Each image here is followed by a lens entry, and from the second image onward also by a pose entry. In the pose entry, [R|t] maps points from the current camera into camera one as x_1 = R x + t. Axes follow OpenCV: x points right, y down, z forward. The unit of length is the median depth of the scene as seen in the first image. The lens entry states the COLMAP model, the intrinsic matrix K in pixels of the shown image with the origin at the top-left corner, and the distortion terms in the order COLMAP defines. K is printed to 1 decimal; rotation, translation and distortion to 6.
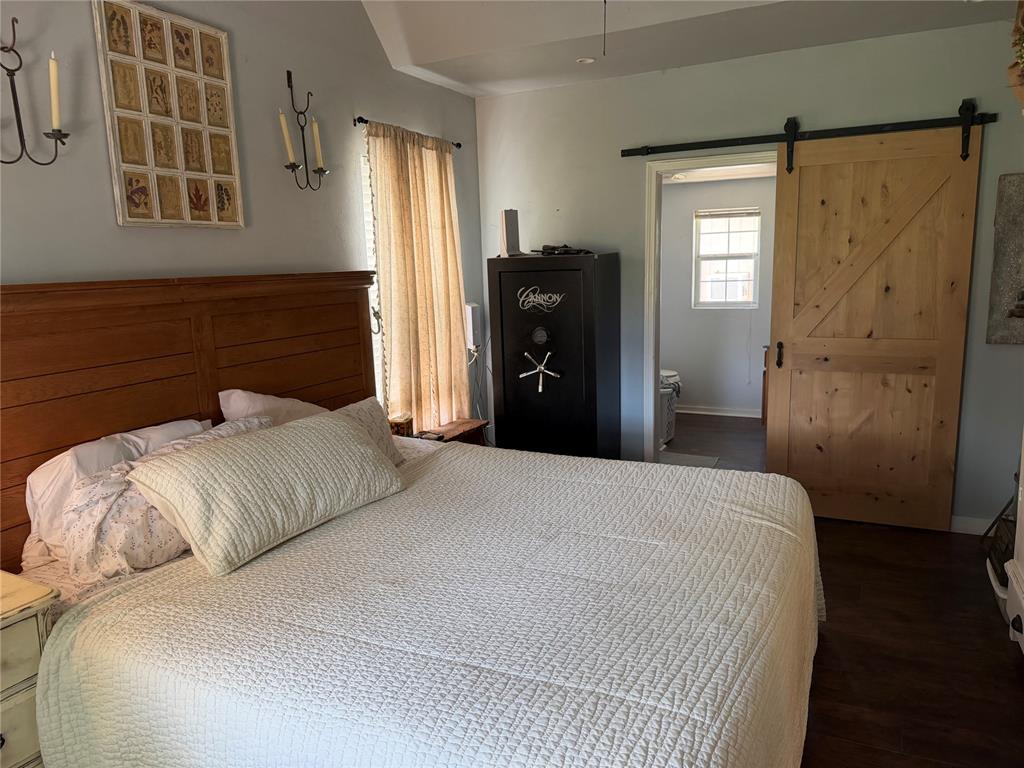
lens RADIAL K [[712.1, 0, 511.9], [0, 712.1, 361.7], [0, 0, 1]] dist [0.106532, -0.134132]
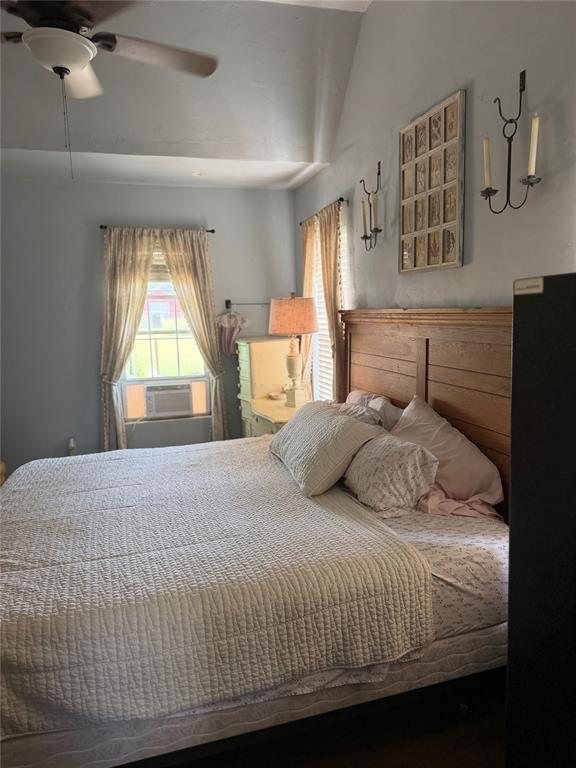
lens RADIAL K [[534.1, 0, 288.0], [0, 534.1, 384.0], [0, 0, 1]] dist [0.106532, -0.134132]
pose [[-0.734312, 0.132562, -0.665743, 0.414036], [-0.062780, 0.963281, 0.261054, -0.216145], [0.675903, 0.233490, -0.699026, 1.487144]]
